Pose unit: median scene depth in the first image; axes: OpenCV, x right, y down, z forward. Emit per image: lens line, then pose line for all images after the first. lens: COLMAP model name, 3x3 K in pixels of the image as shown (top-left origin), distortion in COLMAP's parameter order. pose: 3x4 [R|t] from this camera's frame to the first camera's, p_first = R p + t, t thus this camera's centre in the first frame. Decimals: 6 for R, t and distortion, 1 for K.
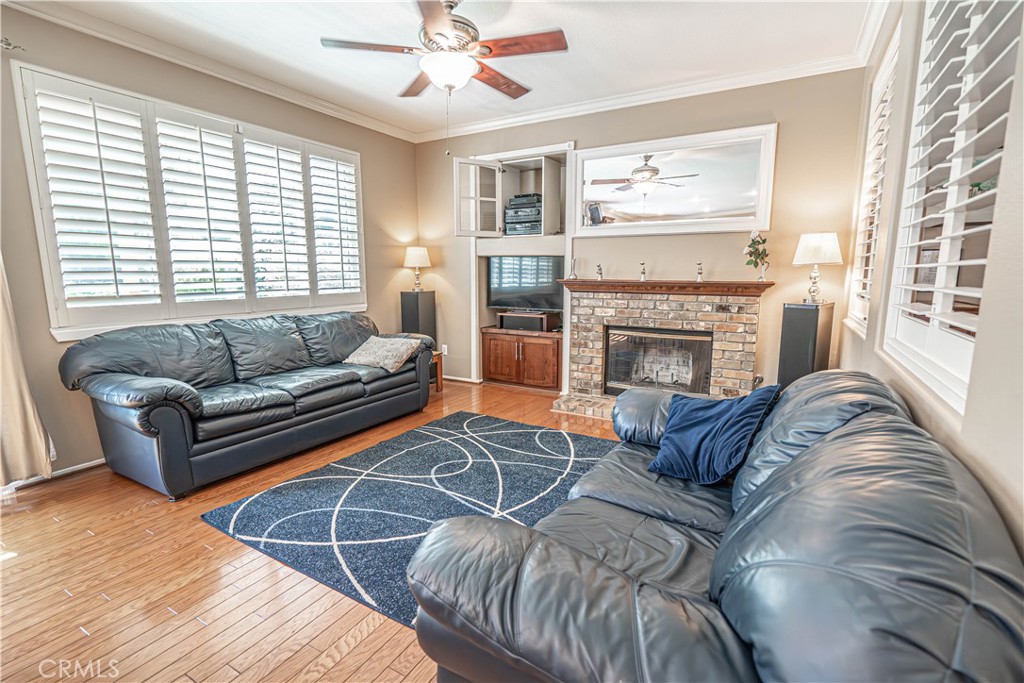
lens RADIAL K [[473.9, 0, 509.9], [0, 473.9, 342.5], [0, 0, 1]] dist [-0.003614, 0.003193]
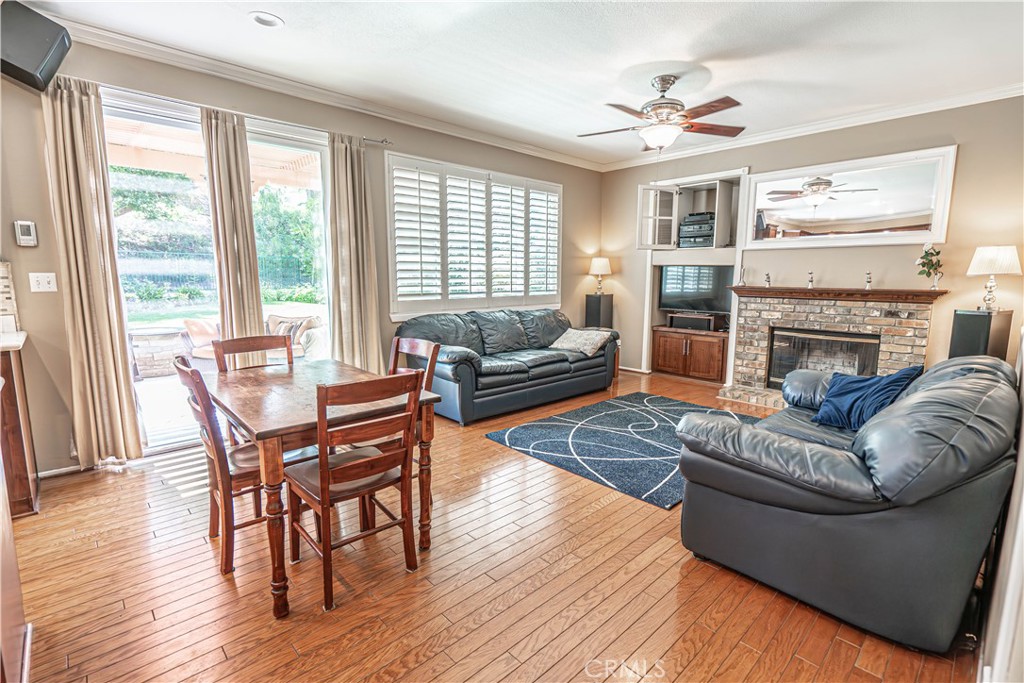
lens RADIAL K [[473.9, 0, 515.1], [0, 473.9, 342.8], [0, 0, 1]] dist [-0.003614, 0.003193]
pose [[0.961478, 0.043437, -0.271427, -0.091662], [-0.045817, 0.998947, -0.002434, 0.038417], [0.271035, 0.014776, 0.962456, -0.301119]]
